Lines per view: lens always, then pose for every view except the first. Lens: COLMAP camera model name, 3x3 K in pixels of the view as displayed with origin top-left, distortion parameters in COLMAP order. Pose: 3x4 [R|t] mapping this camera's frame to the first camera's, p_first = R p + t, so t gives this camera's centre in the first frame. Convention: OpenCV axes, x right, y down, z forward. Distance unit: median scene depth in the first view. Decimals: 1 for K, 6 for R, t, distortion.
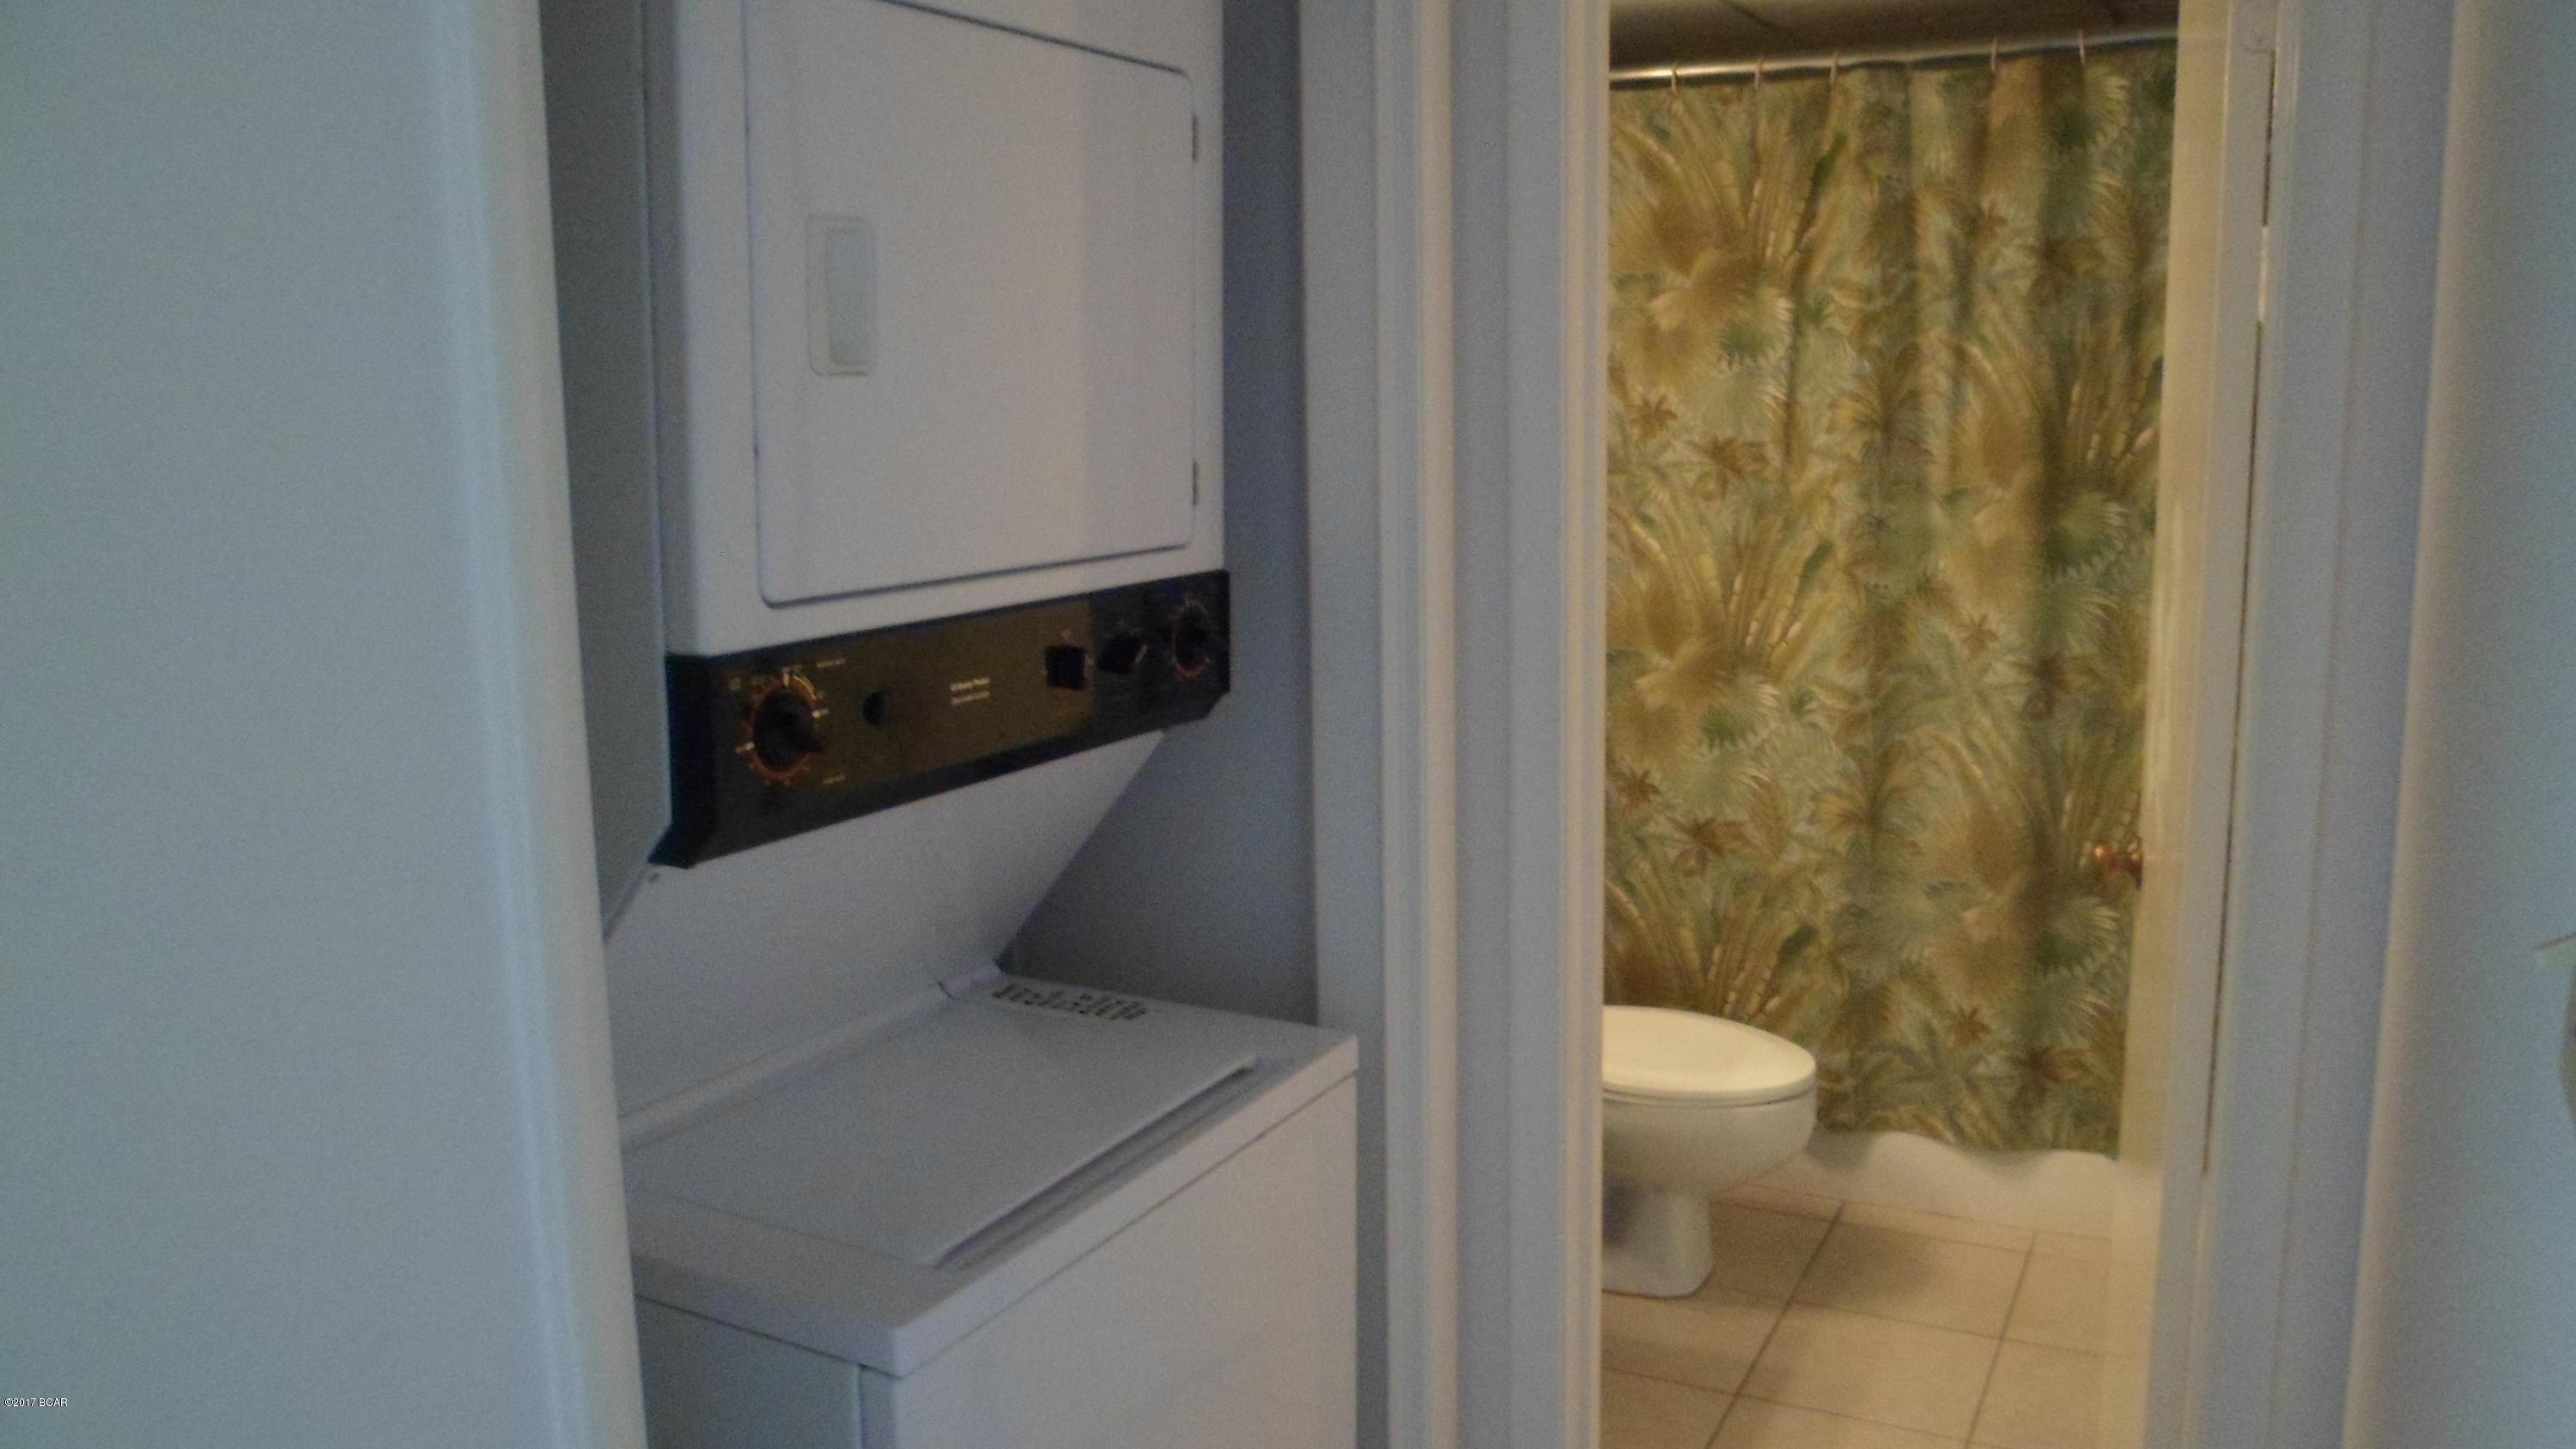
lens RADIAL K [[2008.7, 0, 1296.2], [0, 2008.7, 717.0], [0, 0, 1]] dist [-0.090687, 0.058108]
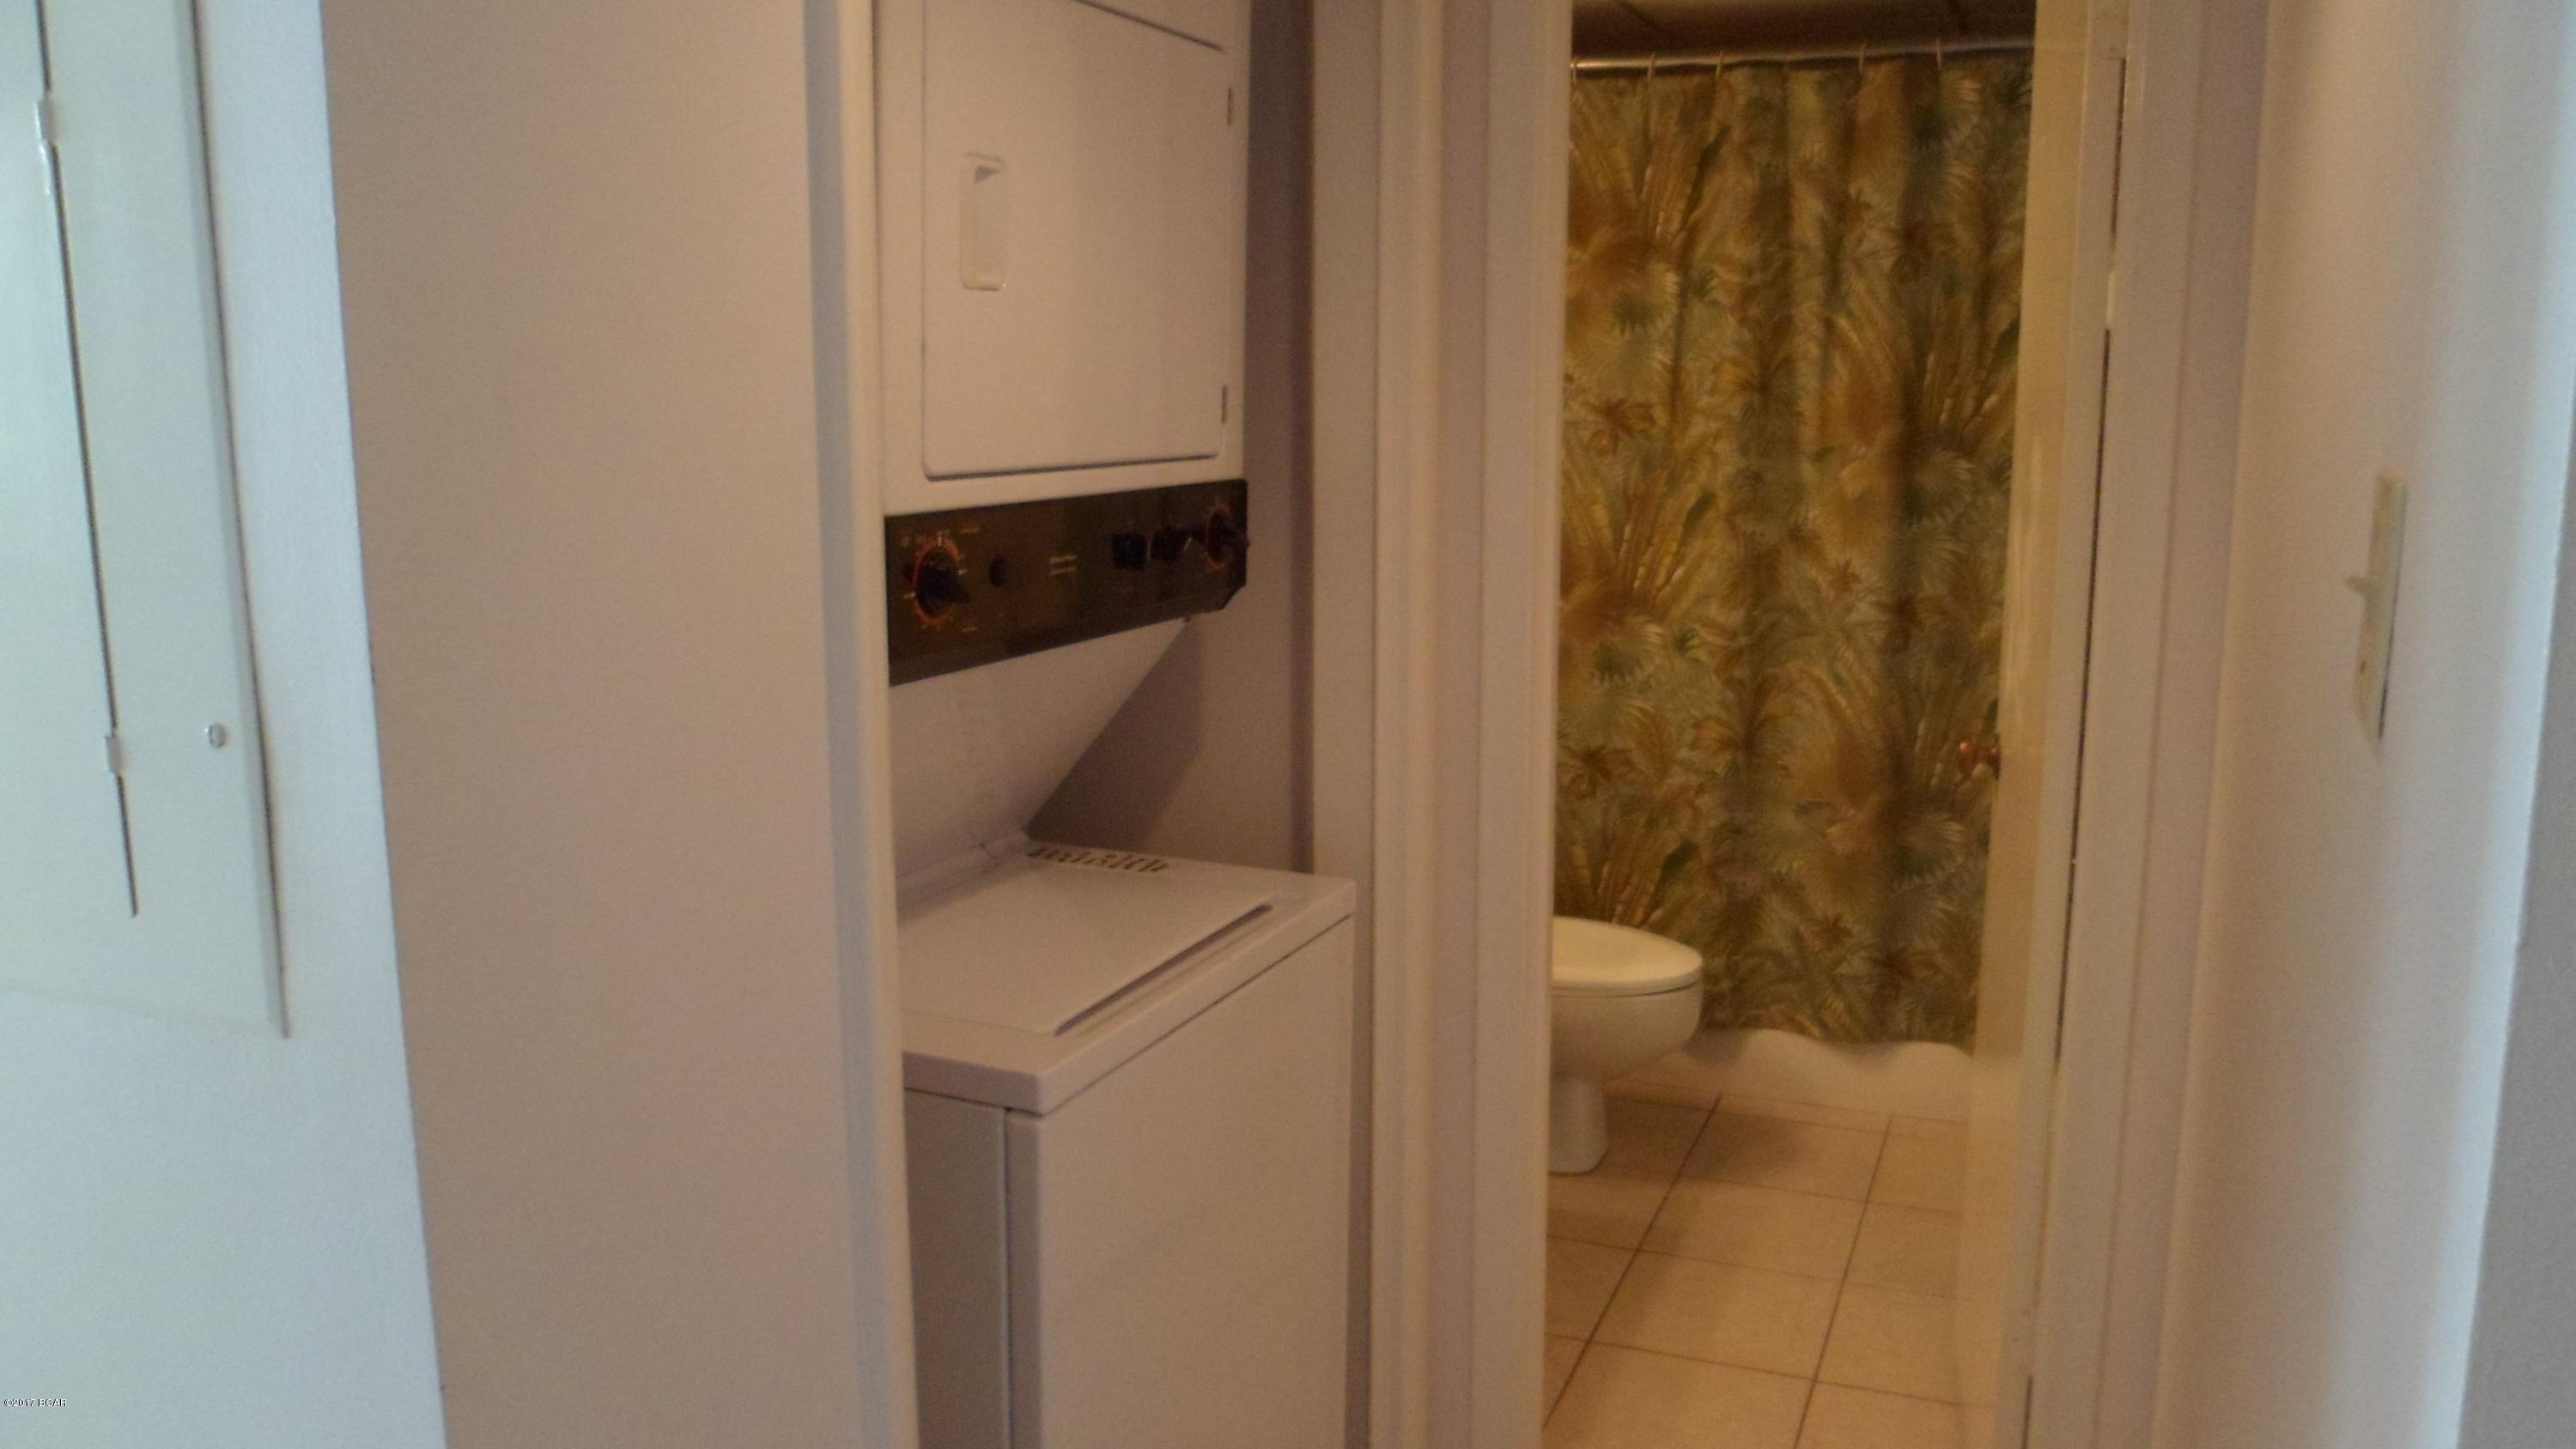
lens RADIAL K [[2008.7, 0, 1296.4], [0, 2008.7, 714.0], [0, 0, 1]] dist [-0.090687, 0.058108]
pose [[0.996308, 0.003238, 0.085791, -0.057577], [-0.003538, 0.999988, 0.003341, 0.032142], [-0.085779, -0.003632, 0.996308, -0.086924]]
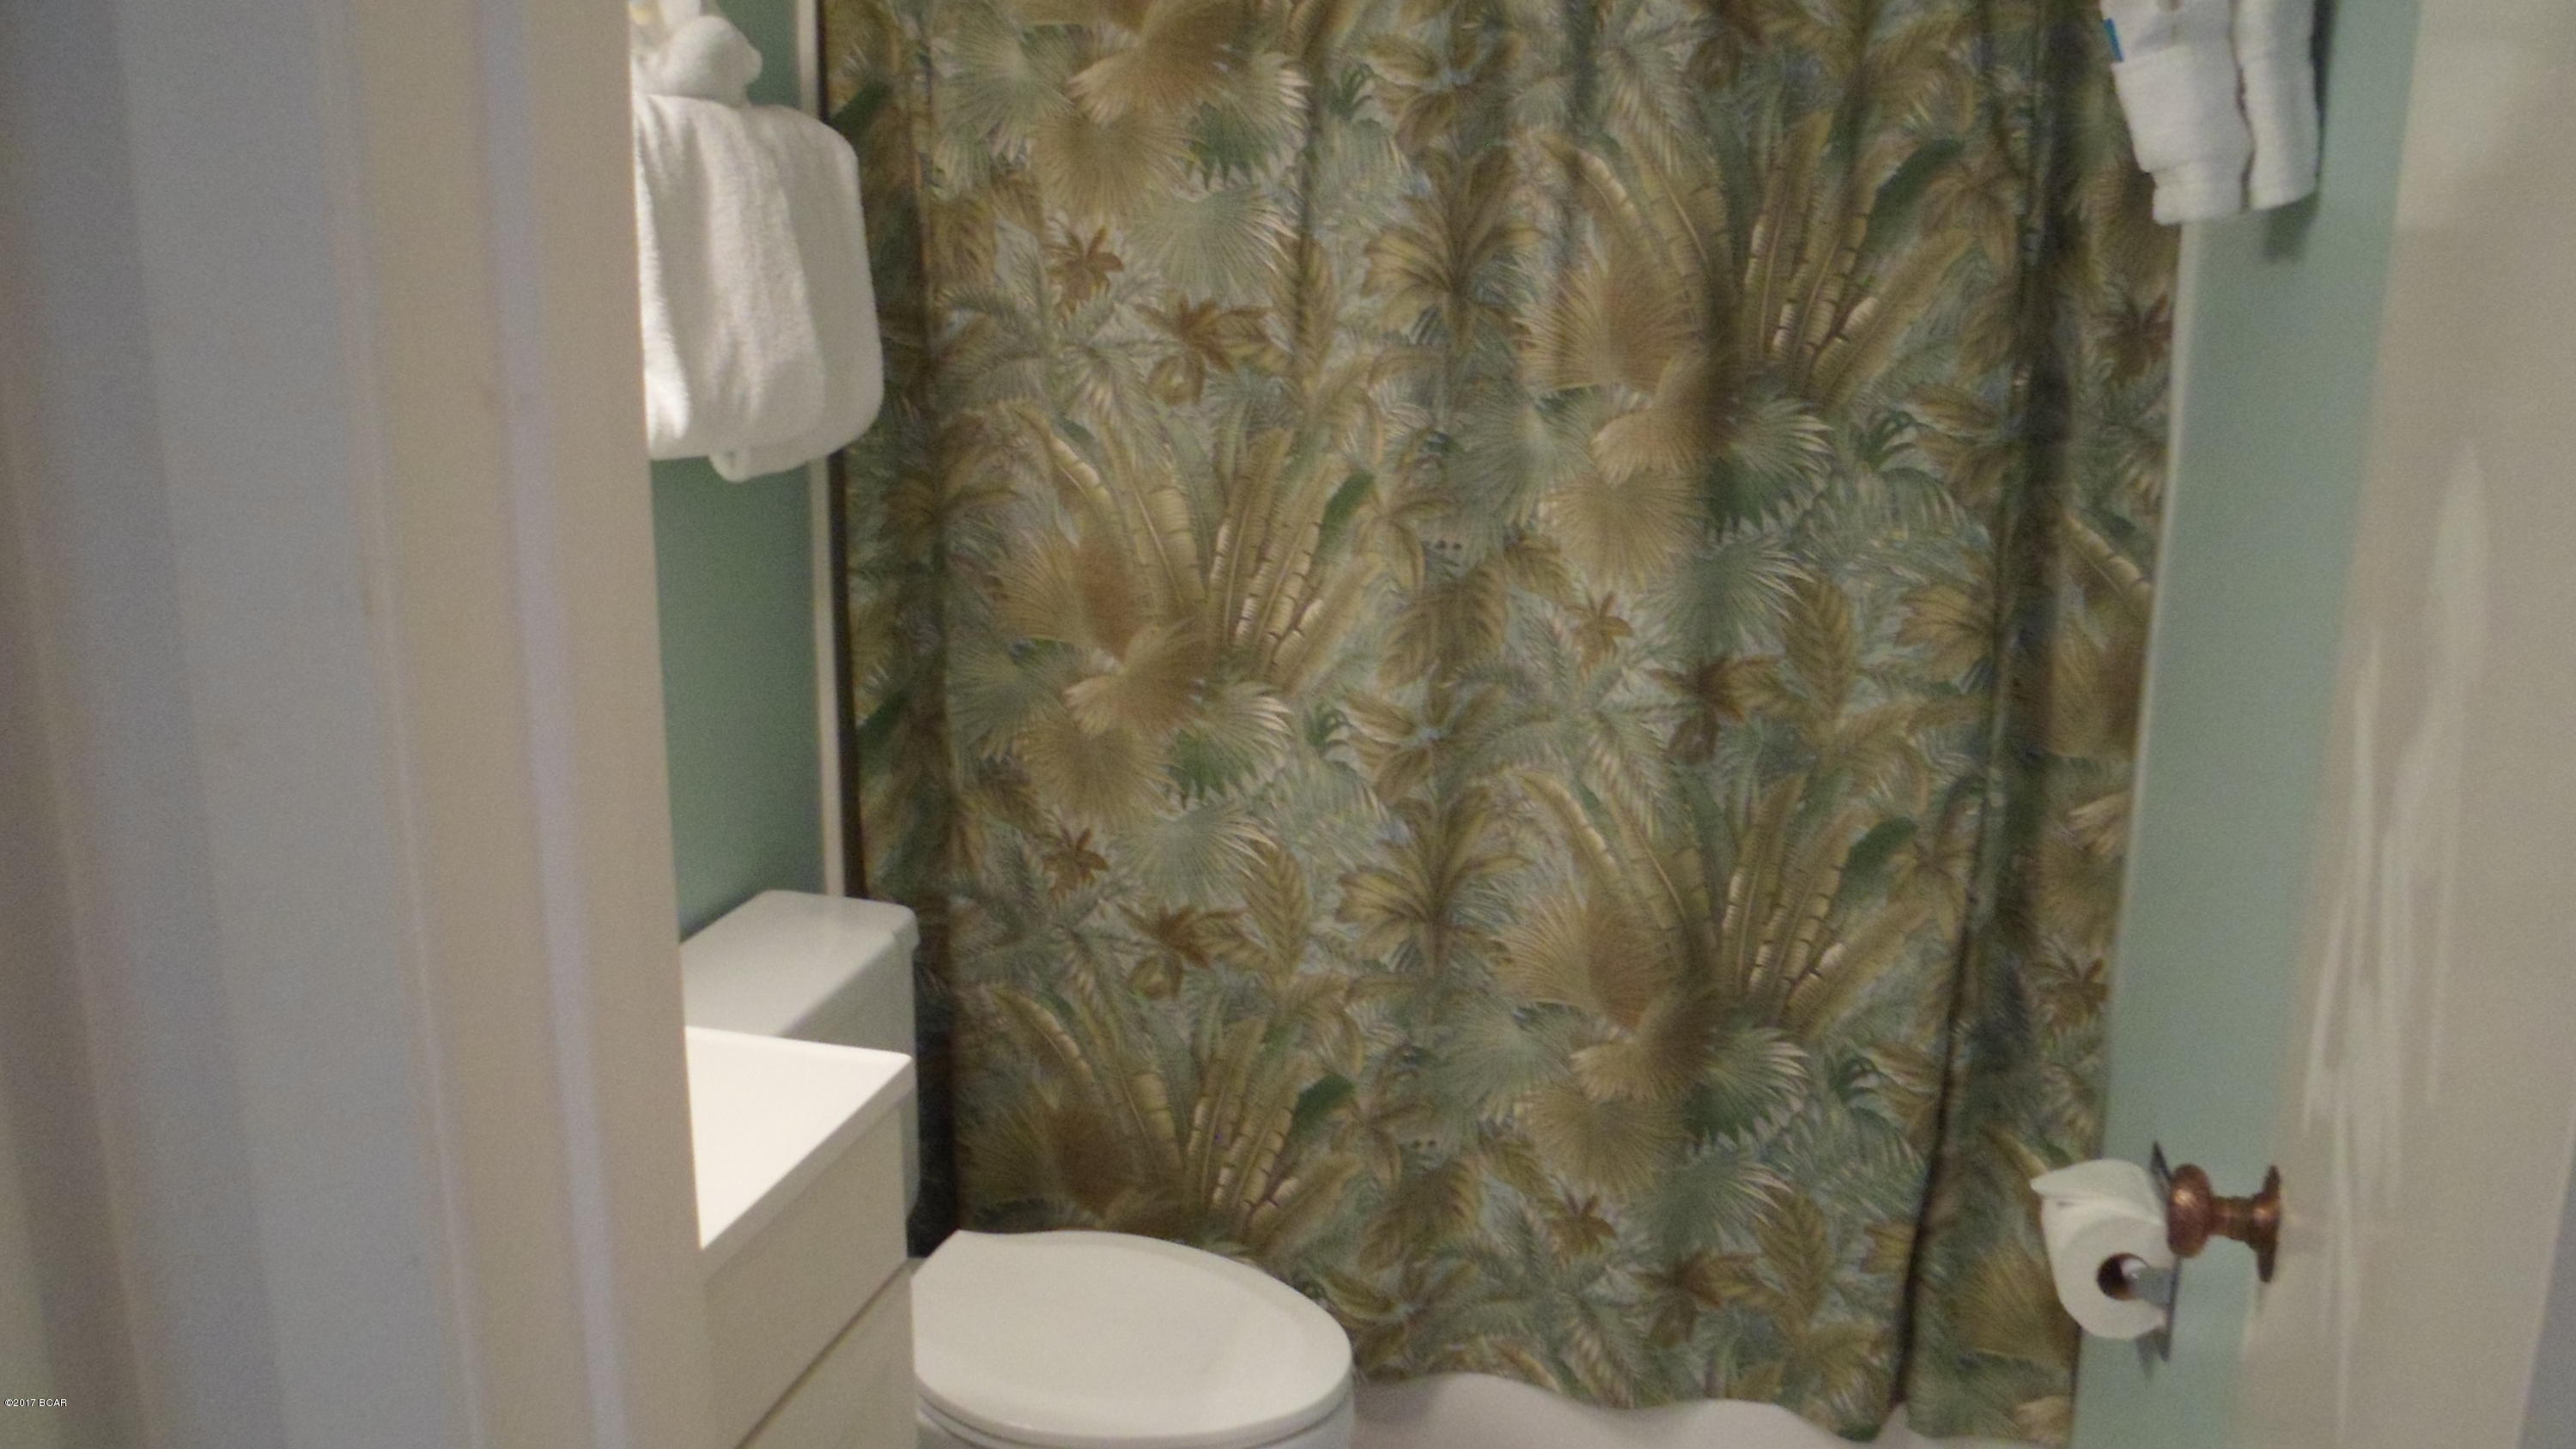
lens RADIAL K [[2008.7, 0, 1297.1], [0, 2008.7, 717.8], [0, 0, 1]] dist [-0.090687, 0.058108]
pose [[0.974212, -0.023091, 0.224450, 0.107049], [0.009366, 0.998031, 0.062025, -0.051706], [-0.225440, -0.058323, 0.972510, 0.403458]]
